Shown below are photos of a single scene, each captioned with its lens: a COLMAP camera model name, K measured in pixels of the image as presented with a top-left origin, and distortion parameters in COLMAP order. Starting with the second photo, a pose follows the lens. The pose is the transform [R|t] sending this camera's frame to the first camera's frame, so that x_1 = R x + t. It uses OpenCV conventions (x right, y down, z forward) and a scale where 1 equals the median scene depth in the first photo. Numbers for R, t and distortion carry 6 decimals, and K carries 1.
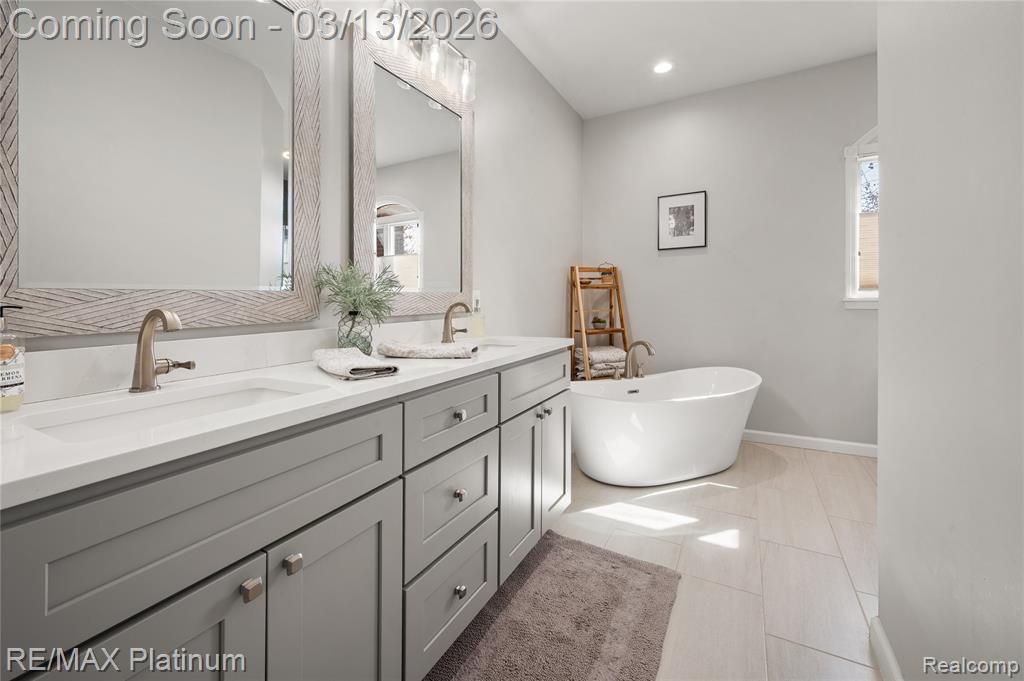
lens RADIAL K [[419.1, 0, 510.5], [0, 419.1, 301.4], [0, 0, 1]] dist [-0.000211, 0.000121]
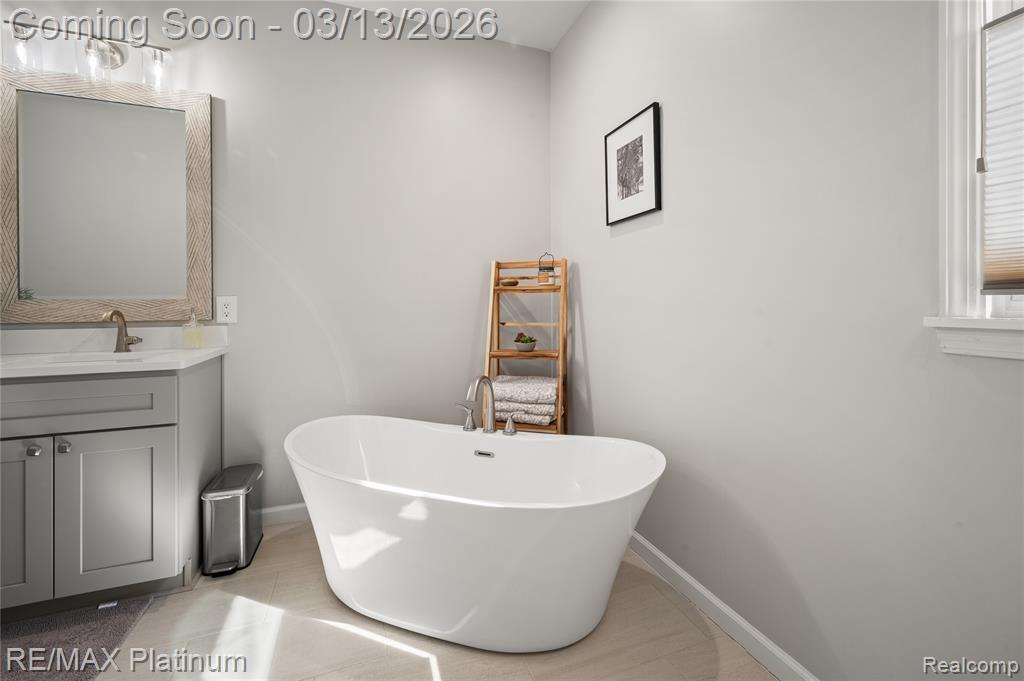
lens RADIAL K [[419.1, 0, 510.5], [0, 419.1, 301.4], [0, 0, 1]] dist [-0.000211, 0.000121]
pose [[0.761796, 0.005215, -0.647796, 0.651594], [-0.009390, 0.999951, -0.002993, -0.013811], [0.647749, 0.008363, 0.761808, 0.478880]]
